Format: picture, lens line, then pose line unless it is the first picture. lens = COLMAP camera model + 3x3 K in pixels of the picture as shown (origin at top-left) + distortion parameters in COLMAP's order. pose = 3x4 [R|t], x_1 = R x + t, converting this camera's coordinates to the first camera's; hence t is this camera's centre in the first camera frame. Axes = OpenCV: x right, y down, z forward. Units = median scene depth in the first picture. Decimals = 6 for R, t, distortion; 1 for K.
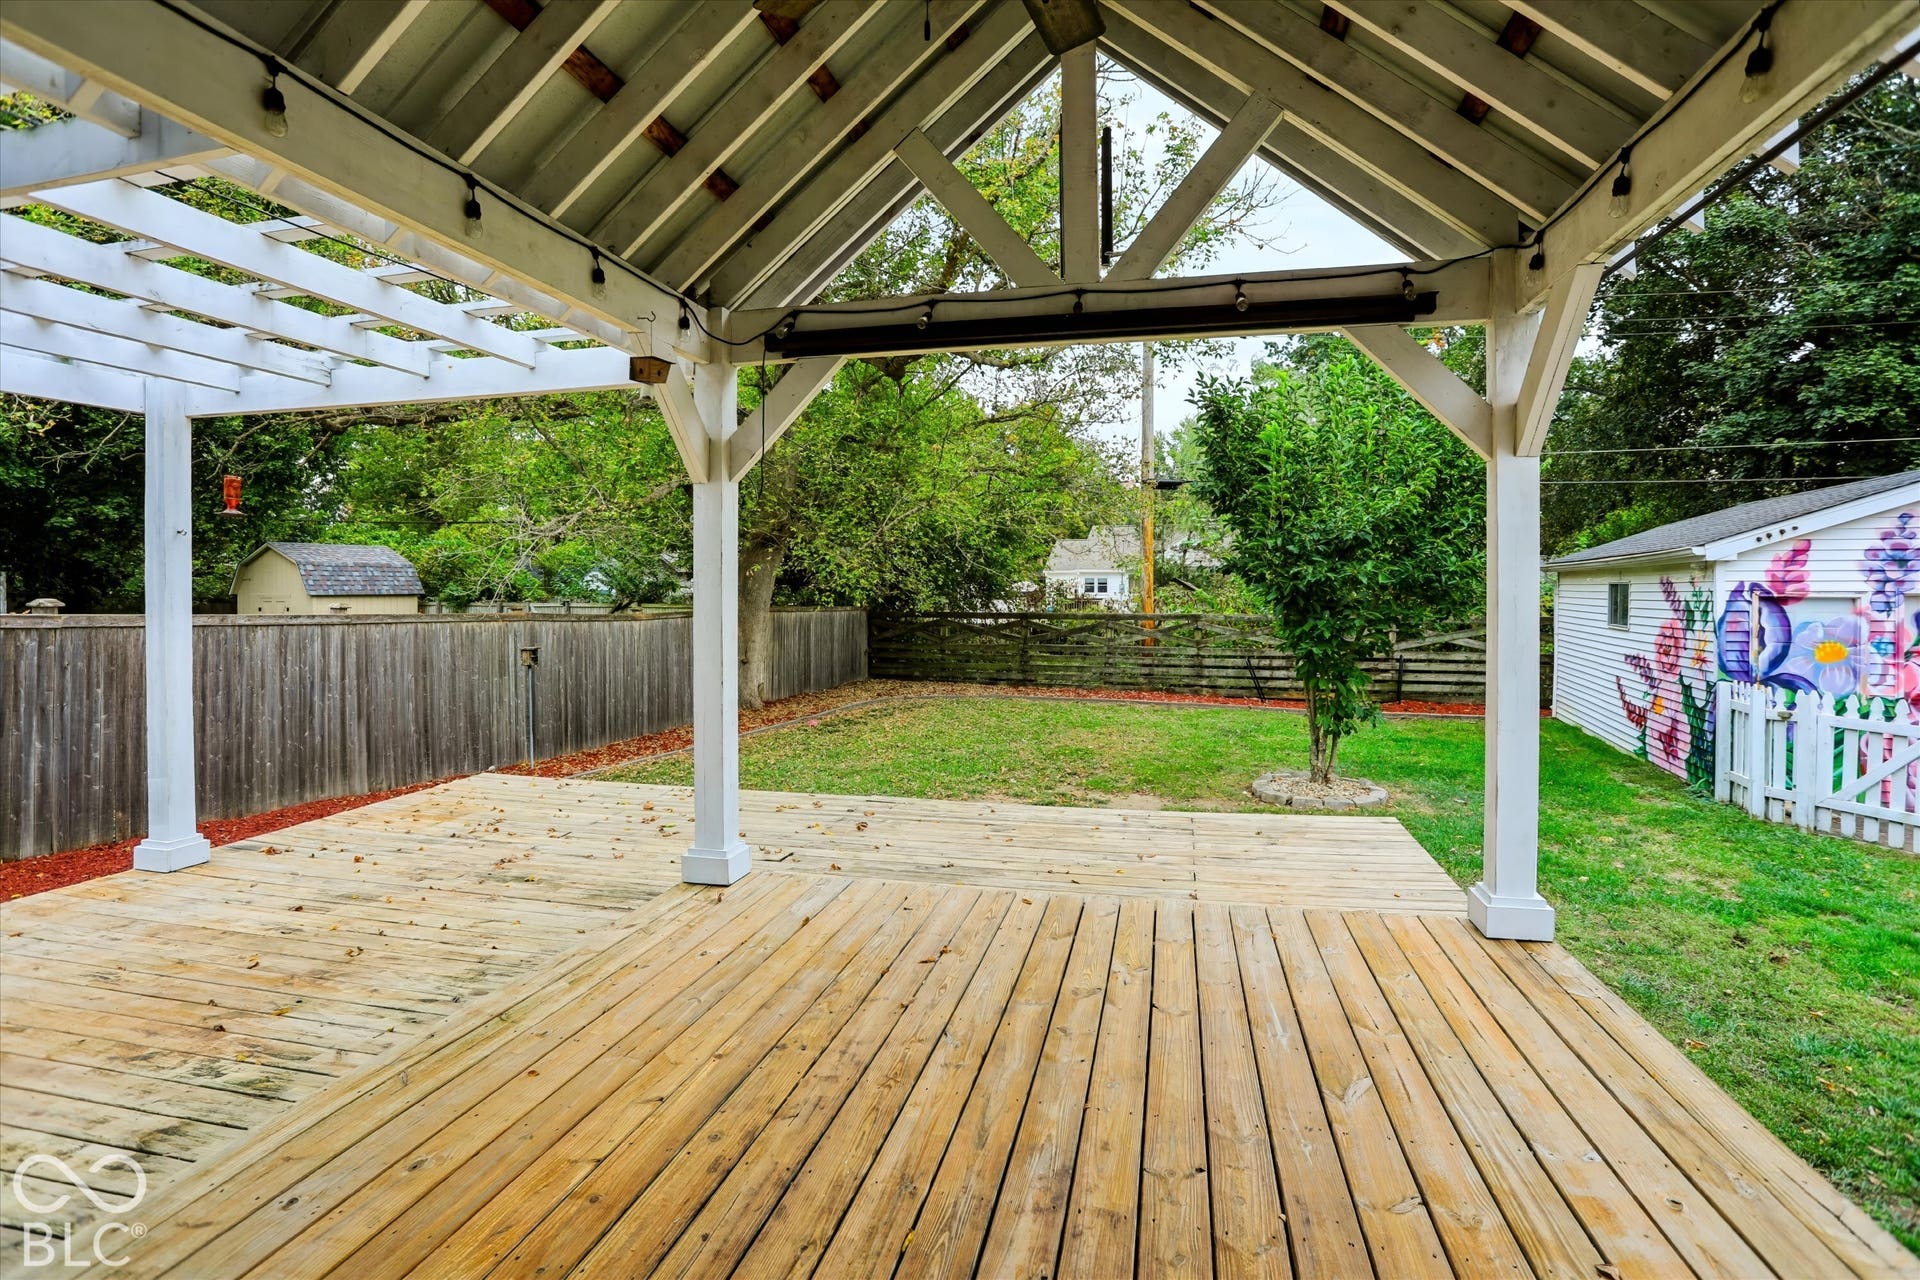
lens RADIAL K [[946.7, 0, 937.6], [0, 946.7, 594.1], [0, 0, 1]] dist [-0.073451, 0.029550]
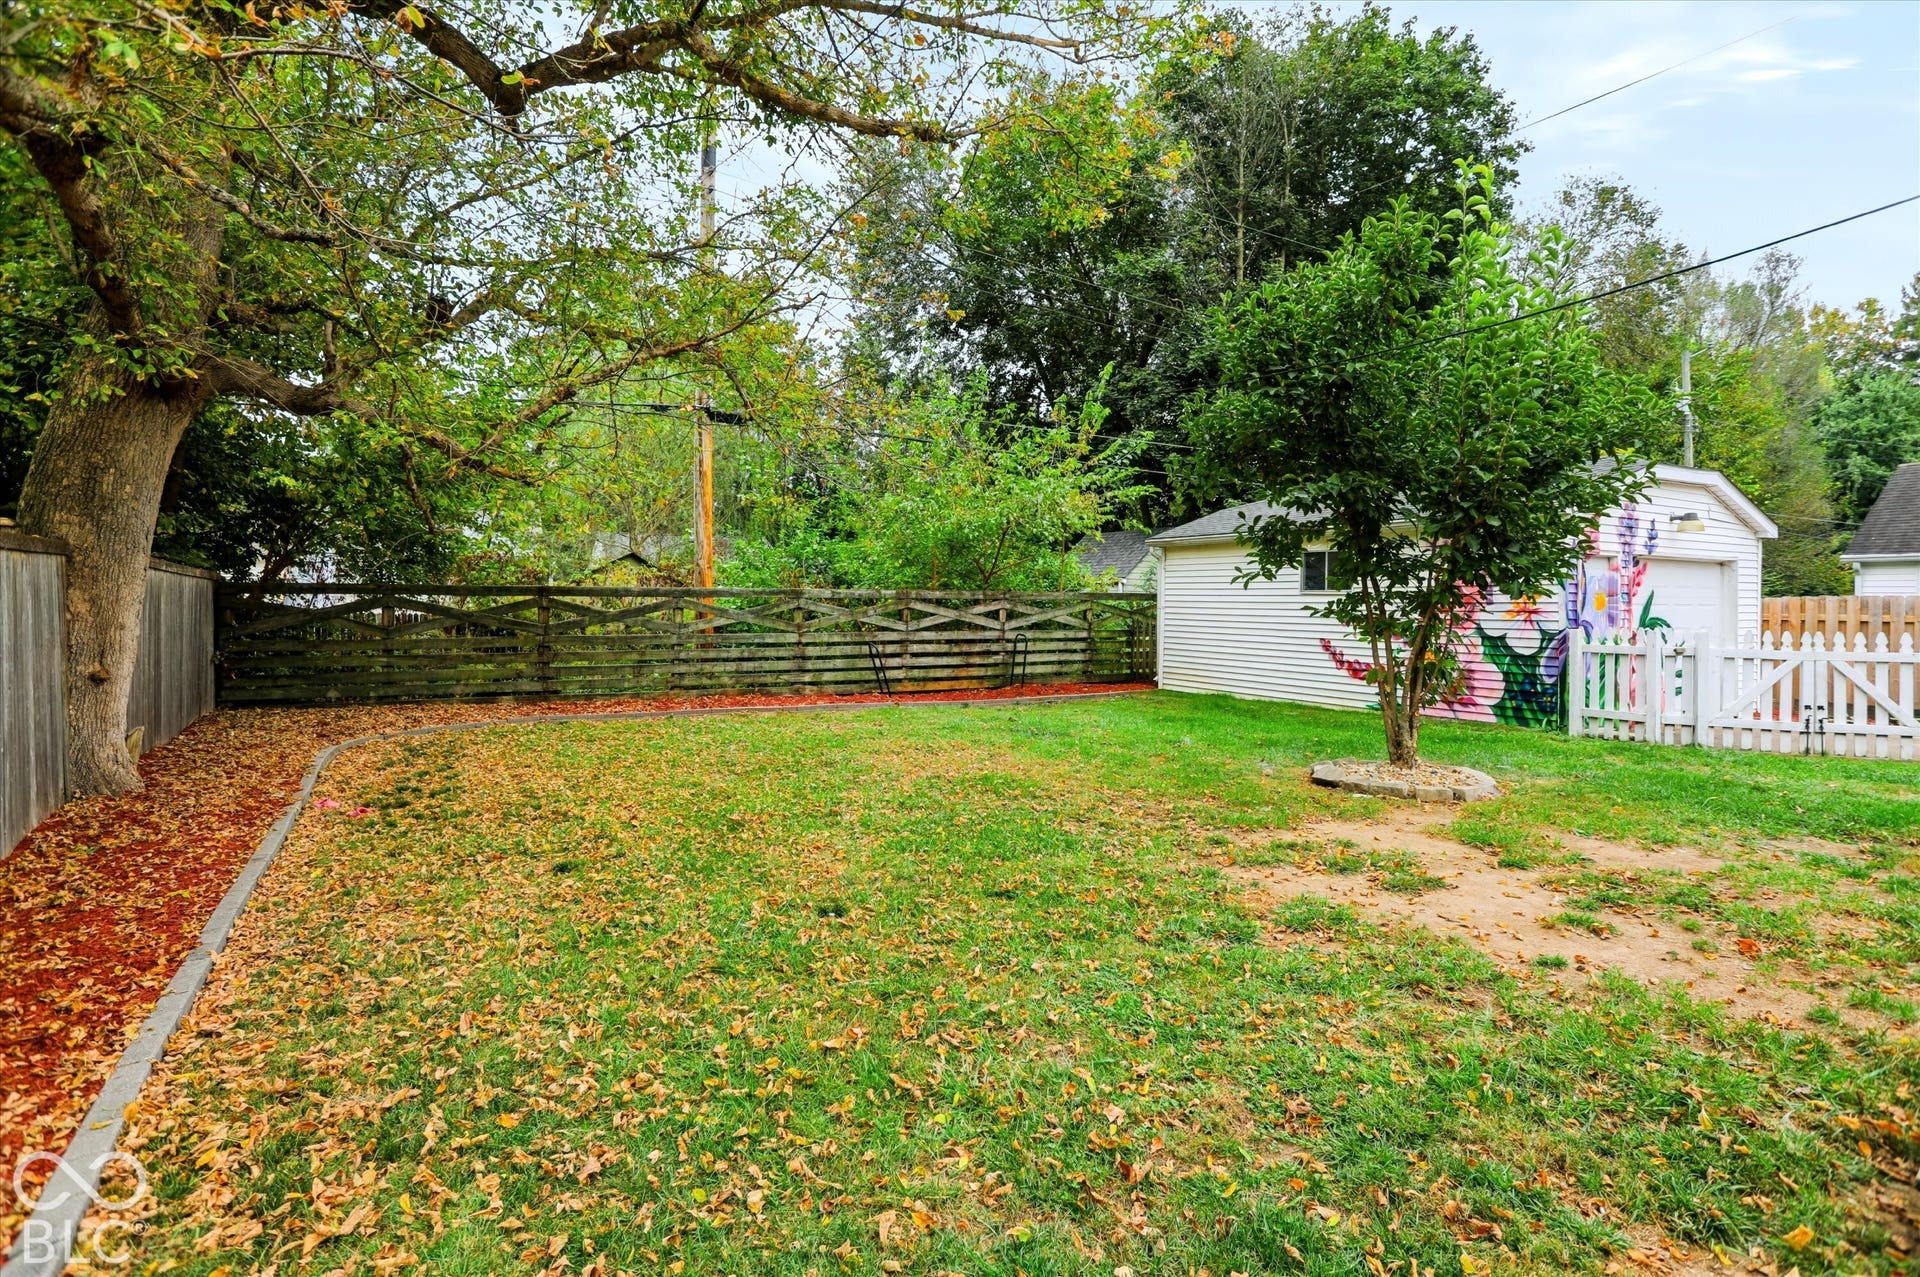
lens RADIAL K [[946.6, 0, 961.3], [0, 946.6, 616.2], [0, 0, 1]] dist [-0.068175, 0.032894]
pose [[0.634930, -0.005652, 0.772549, -0.312438], [-0.003743, 0.999939, 0.010392, 0.047243], [-0.772561, -0.009490, 0.634870, 0.561063]]
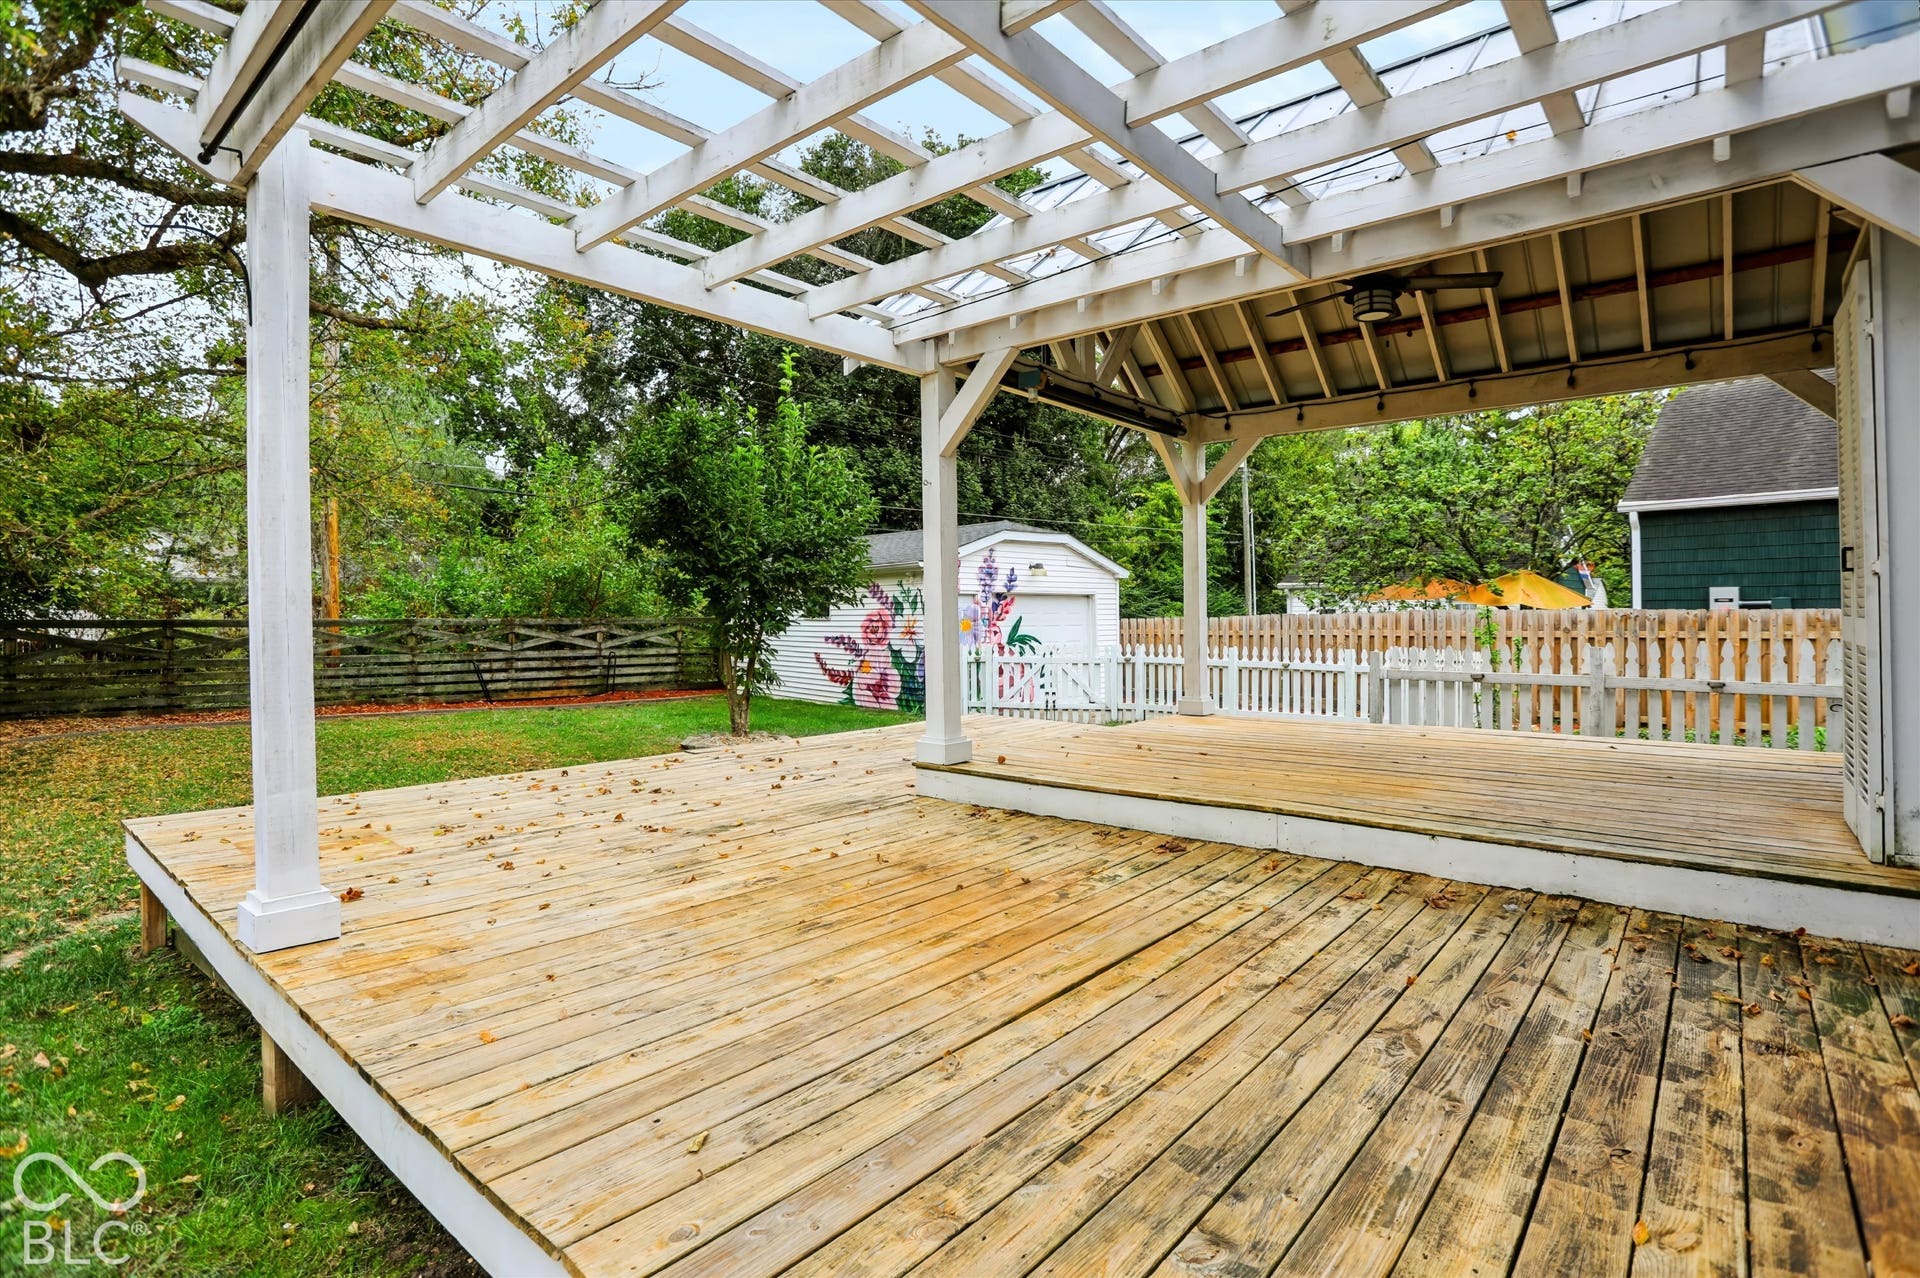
lens RADIAL K [[946.6, 0, 961.3], [0, 946.6, 616.7], [0, 0, 1]] dist [-0.068175, 0.032894]
pose [[0.453697, -0.002160, 0.891153, -0.412534], [0.005671, 0.999984, -0.000463, 0.030939], [-0.891138, 0.005264, 0.453702, 0.114895]]
